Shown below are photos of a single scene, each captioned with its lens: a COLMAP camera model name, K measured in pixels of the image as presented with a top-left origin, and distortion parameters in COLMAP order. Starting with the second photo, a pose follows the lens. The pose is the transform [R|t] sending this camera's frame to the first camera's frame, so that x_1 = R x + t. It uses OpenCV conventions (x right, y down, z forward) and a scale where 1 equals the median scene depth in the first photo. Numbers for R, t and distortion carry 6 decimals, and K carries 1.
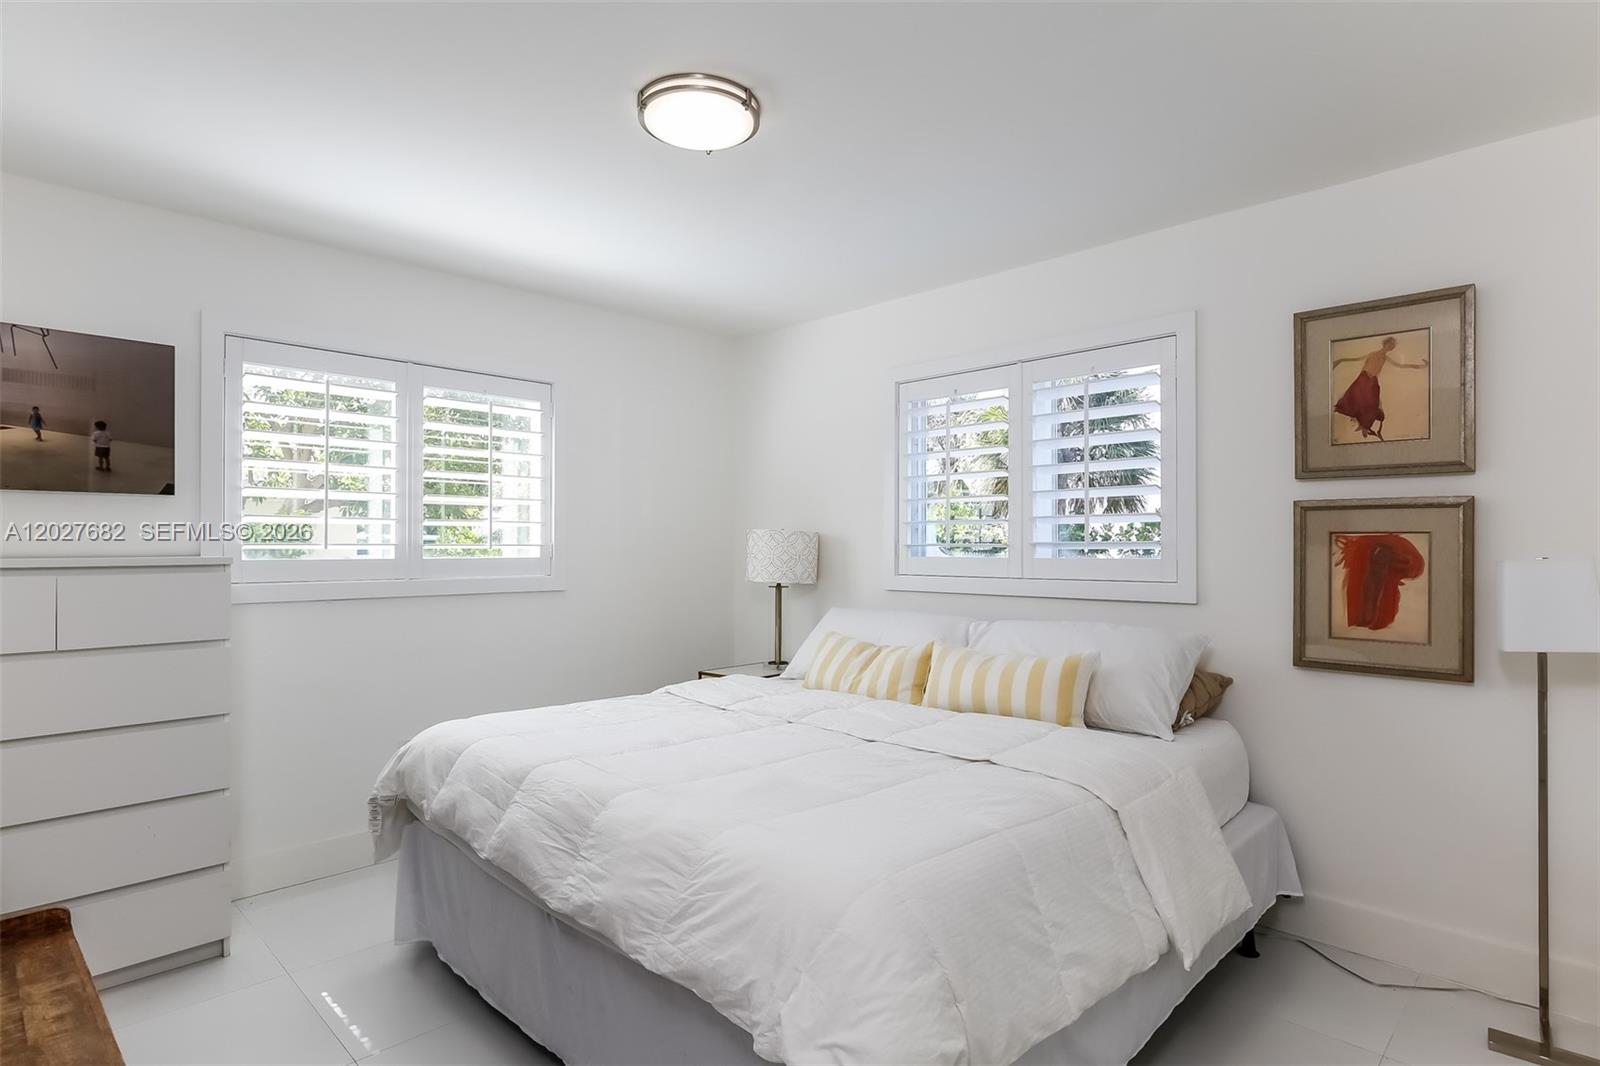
lens RADIAL K [[843.2, 0, 772.0], [0, 843.2, 540.5], [0, 0, 1]] dist [-0.003267, -0.000456]
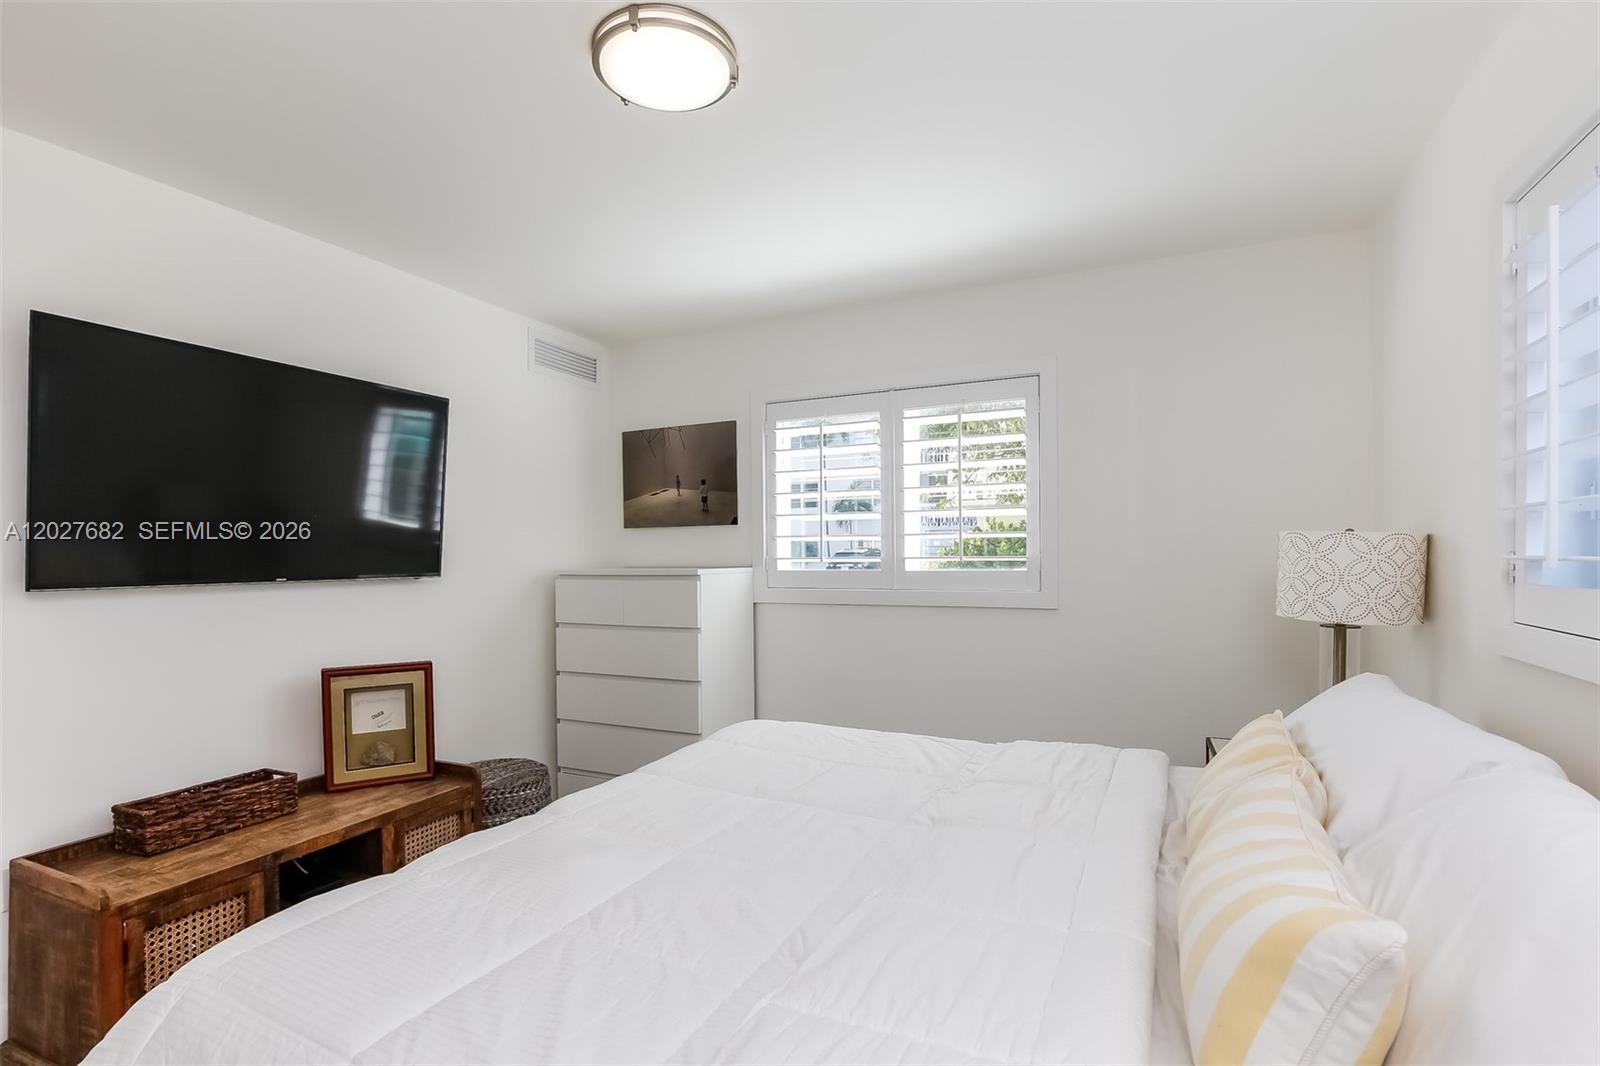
lens RADIAL K [[781.9, 0, 800.0], [0, 781.9, 533.0], [0, 0, 1]] dist [0.001858, 0.000118]
pose [[0.326118, -0.029515, -0.944868, 0.578817], [0.015541, 0.999545, -0.025859, -0.003933], [0.945201, -0.006251, 0.326428, 0.669870]]
